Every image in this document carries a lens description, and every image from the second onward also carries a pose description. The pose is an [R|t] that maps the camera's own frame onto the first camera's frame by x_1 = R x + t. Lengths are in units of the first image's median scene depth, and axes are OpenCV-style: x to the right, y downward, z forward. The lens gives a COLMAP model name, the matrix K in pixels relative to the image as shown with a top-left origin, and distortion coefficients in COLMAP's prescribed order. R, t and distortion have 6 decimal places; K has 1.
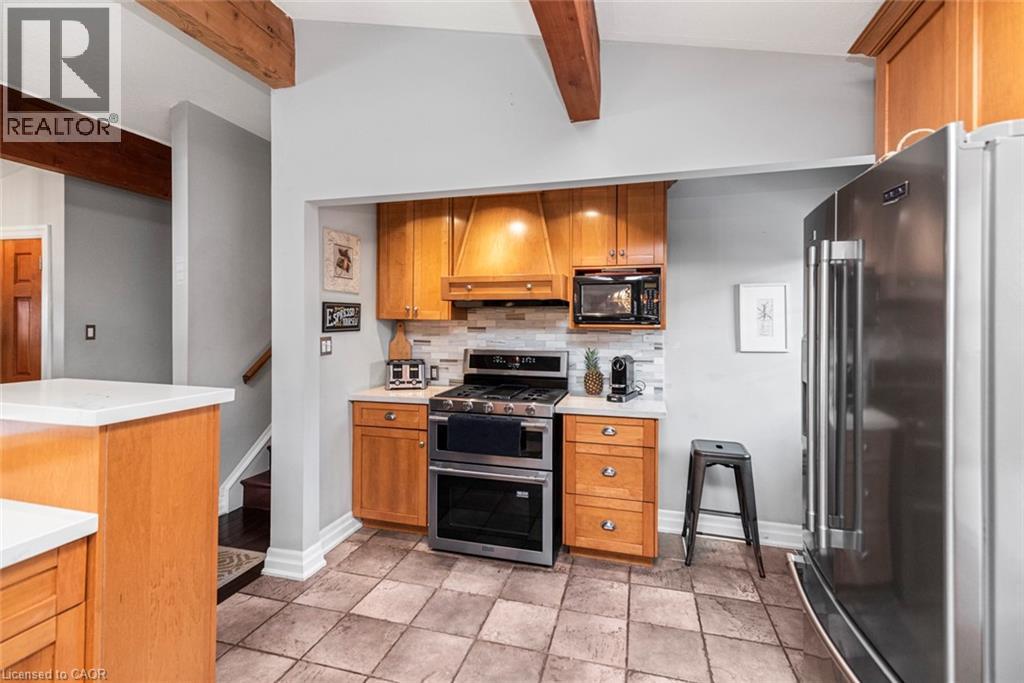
lens RADIAL K [[470.1, 0, 512.6], [0, 470.1, 318.0], [0, 0, 1]] dist [0.013298, 0.000055]
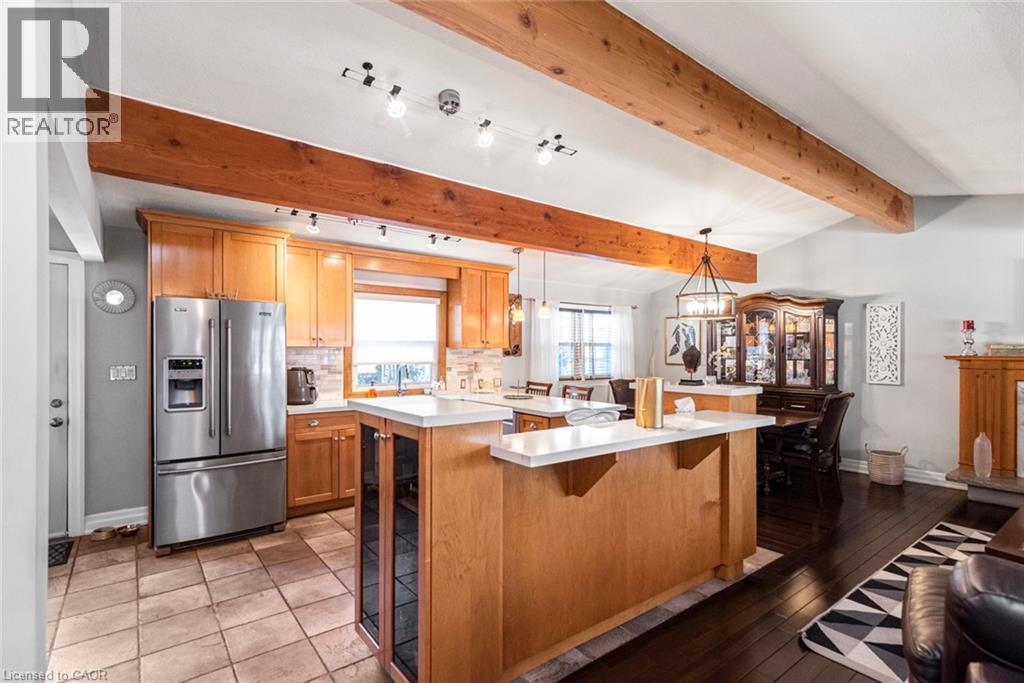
lens RADIAL K [[479.9, 0, 505.9], [0, 479.9, 356.0], [0, 0, 1]] dist [0.008586, -0.000047]
pose [[-0.795115, -0.011548, 0.606348, -1.026260], [-0.008092, 0.999932, 0.008434, 0.006283], [-0.606404, 0.001799, -0.795154, 1.032362]]
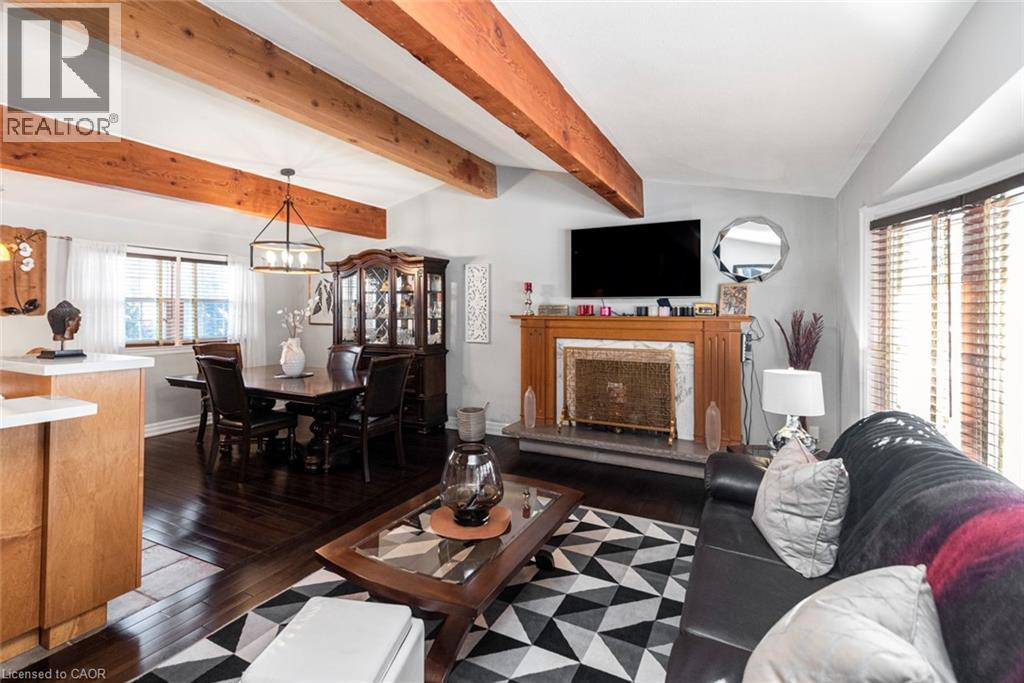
lens RADIAL K [[466.1, 0, 515.4], [0, 466.1, 305.5], [0, 0, 1]] dist [0.003308, 0.000644]
pose [[-0.980943, -0.008507, 0.194110, -1.600345], [-0.011689, 0.999815, -0.015252, -0.002690], [-0.193944, -0.017230, -0.980861, 0.438369]]
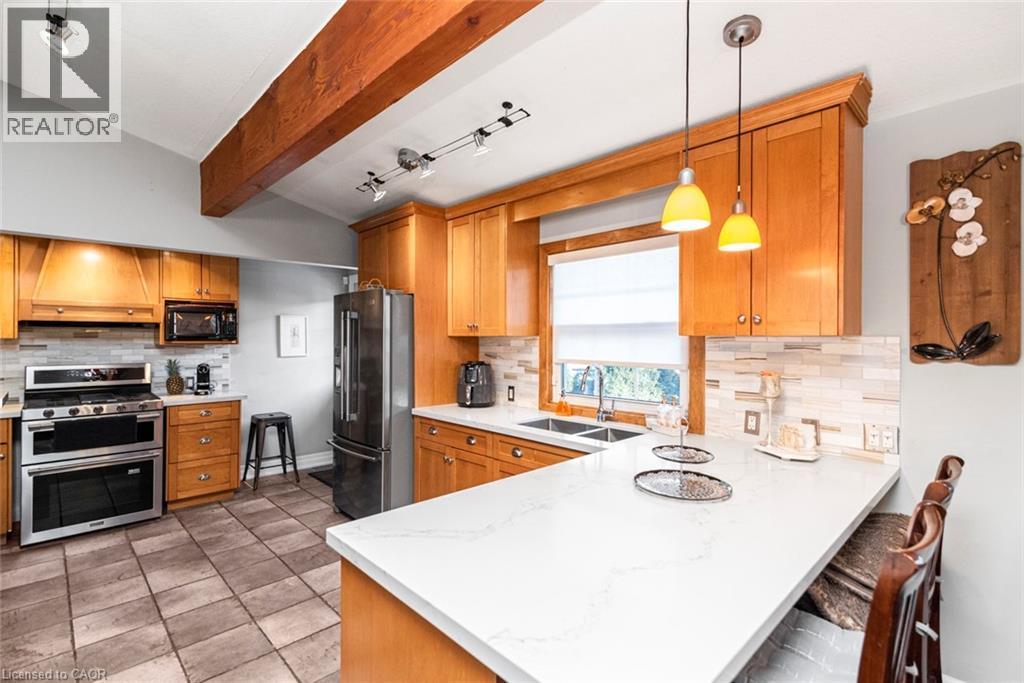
lens RADIAL K [[476.0, 0, 512.0], [0, 476.0, 341.5], [0, 0, 1]] dist [0.003273, 0.000313]
pose [[0.505074, -0.011530, 0.862999, -0.580991], [-0.004217, 0.999866, 0.015827, -0.012199], [-0.863066, -0.011633, 0.504958, -0.567681]]
